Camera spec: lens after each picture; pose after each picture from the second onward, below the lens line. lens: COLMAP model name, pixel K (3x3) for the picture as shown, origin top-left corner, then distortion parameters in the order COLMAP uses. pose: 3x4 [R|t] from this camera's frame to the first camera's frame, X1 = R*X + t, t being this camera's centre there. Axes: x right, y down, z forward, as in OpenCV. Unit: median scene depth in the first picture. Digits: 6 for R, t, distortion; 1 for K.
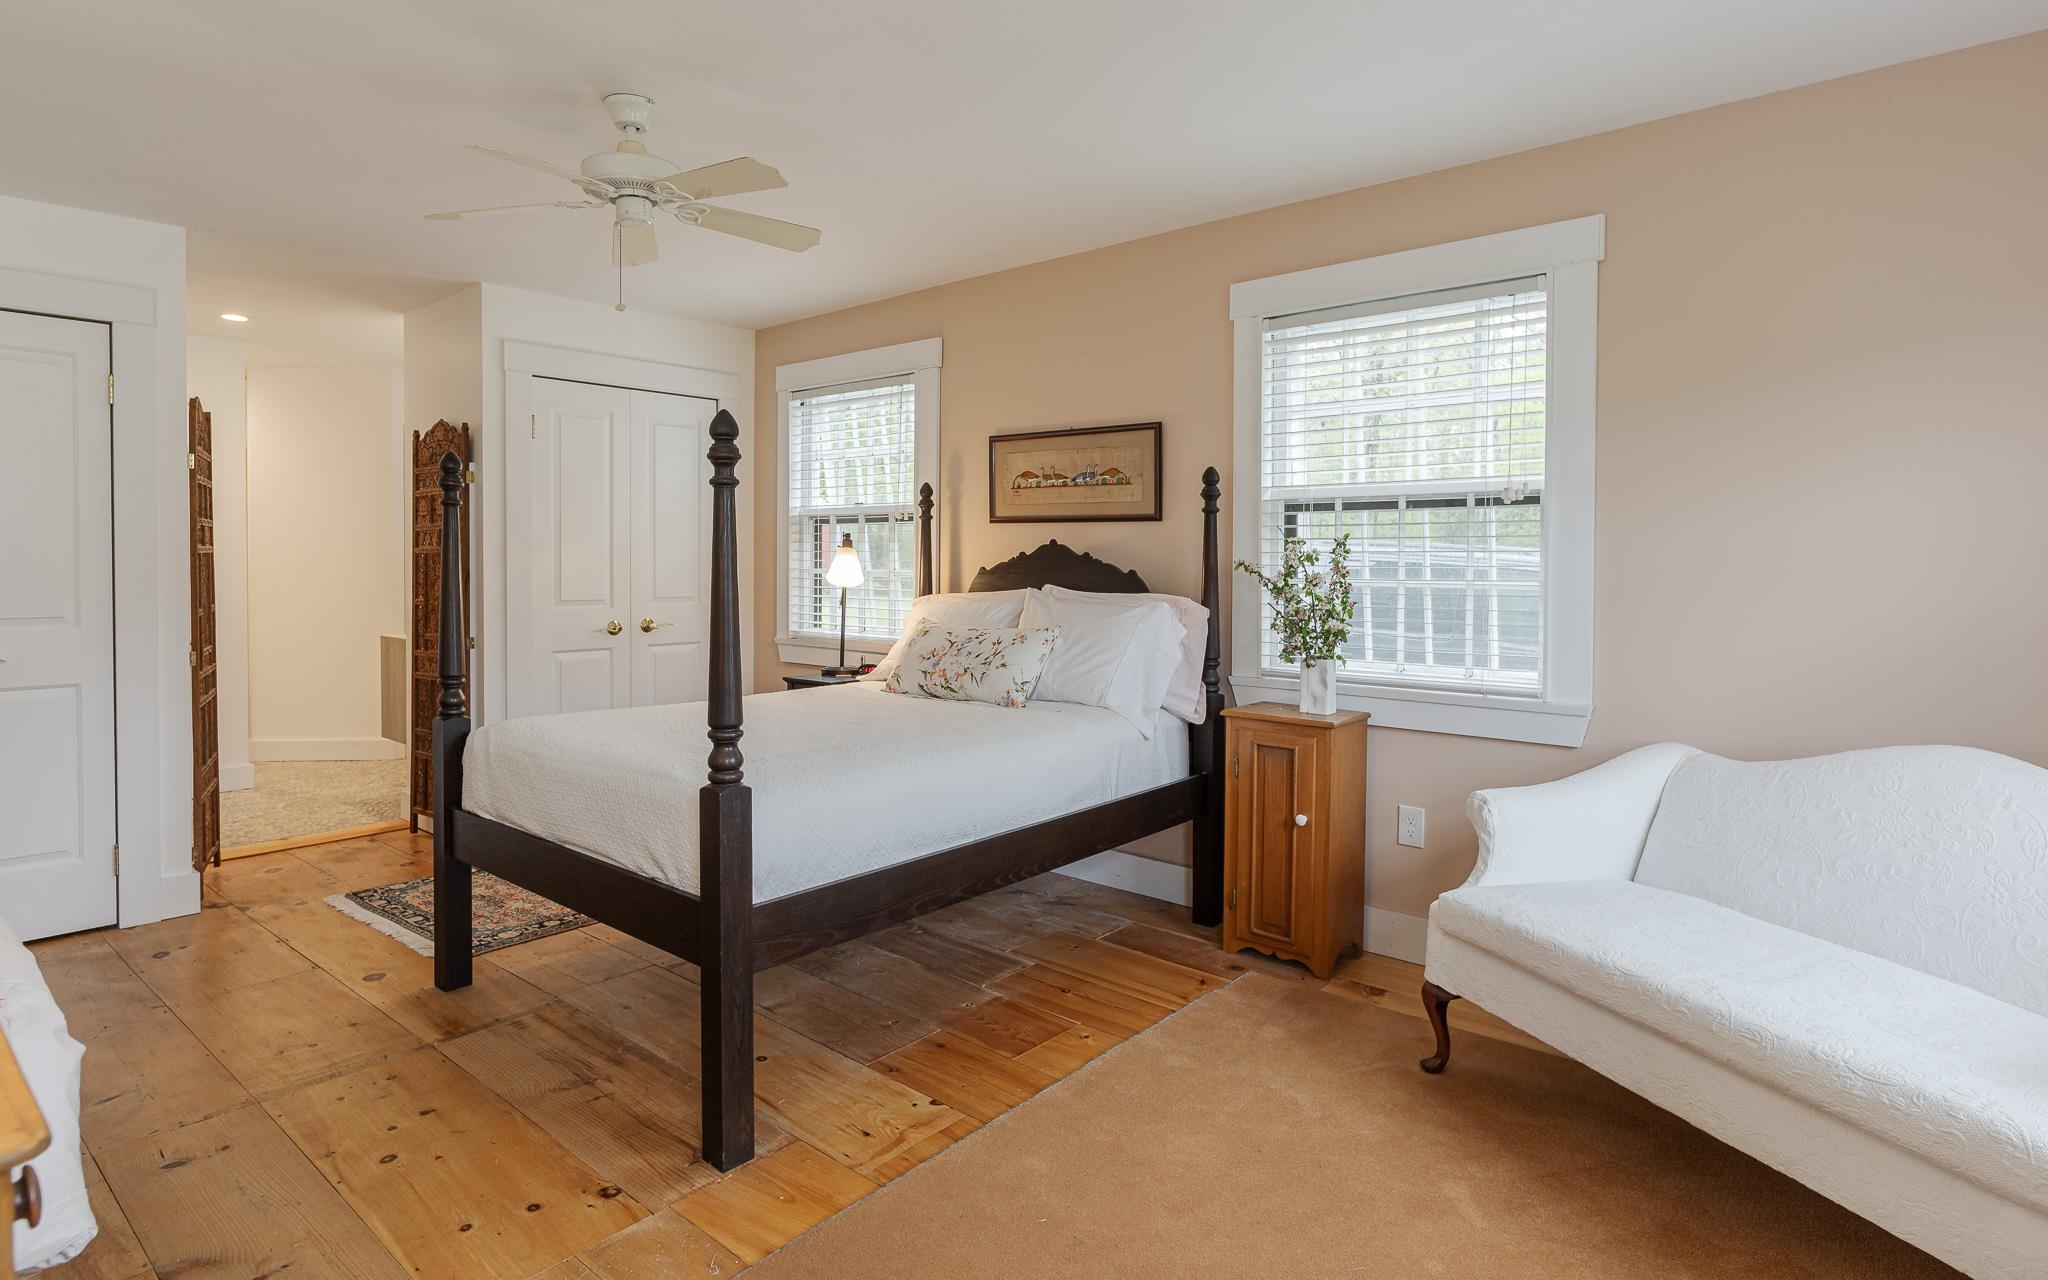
lens RADIAL K [[1086.6, 0, 986.2], [0, 1086.6, 576.0], [0, 0, 1]] dist [0.002015, -0.000319]
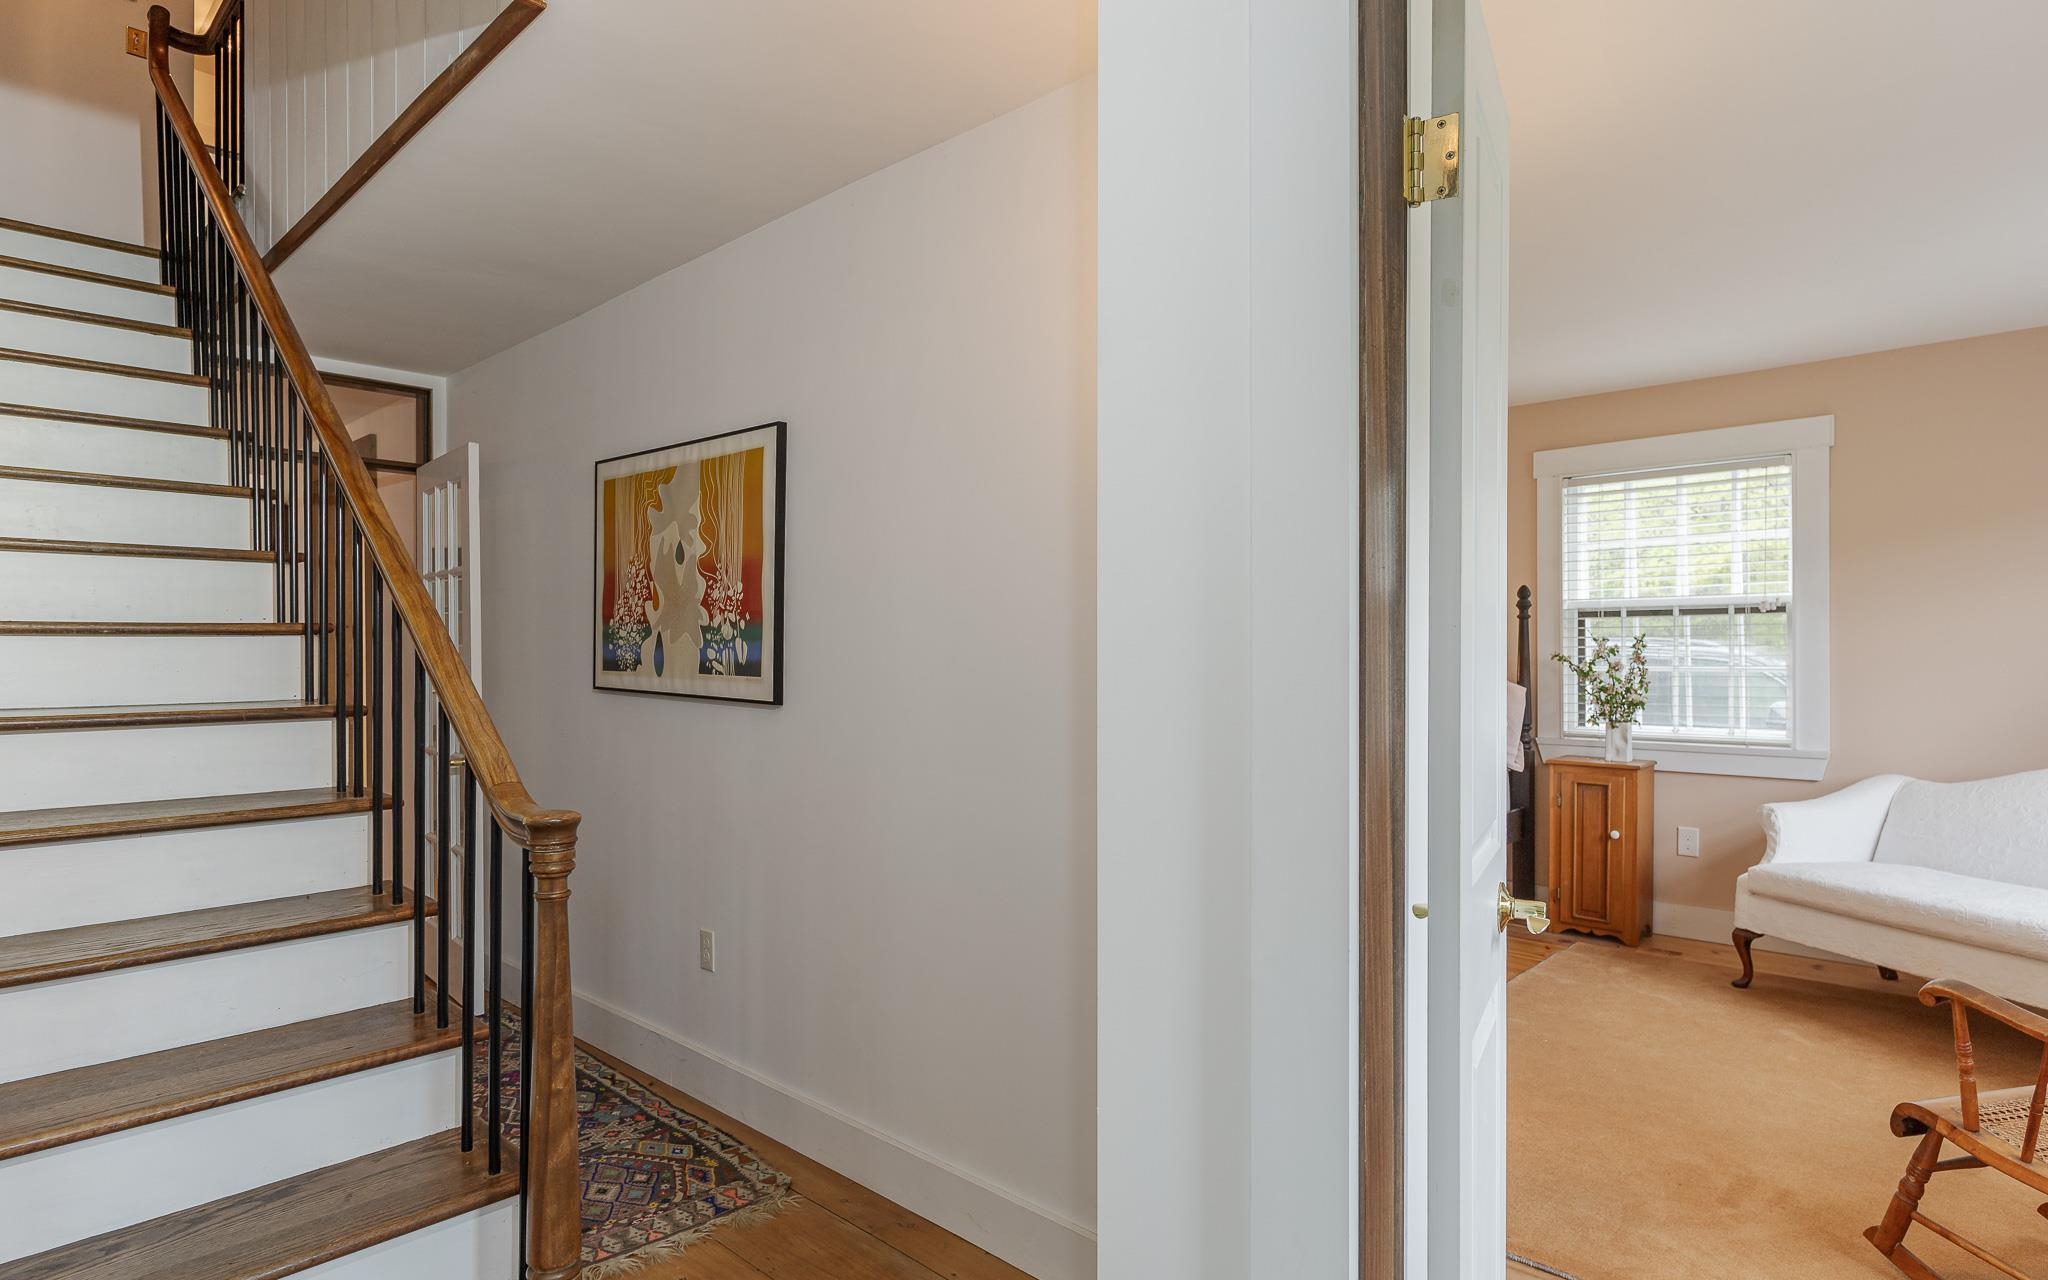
lens RADIAL K [[1086.6, 0, 1023.0], [0, 1086.6, 651.9], [0, 0, 1]] dist [0.002015, -0.000319]
pose [[0.999234, -0.006395, -0.038596, -0.414253], [0.005642, 0.999792, -0.019586, 0.008241], [0.038713, 0.019353, 0.999063, -0.442505]]
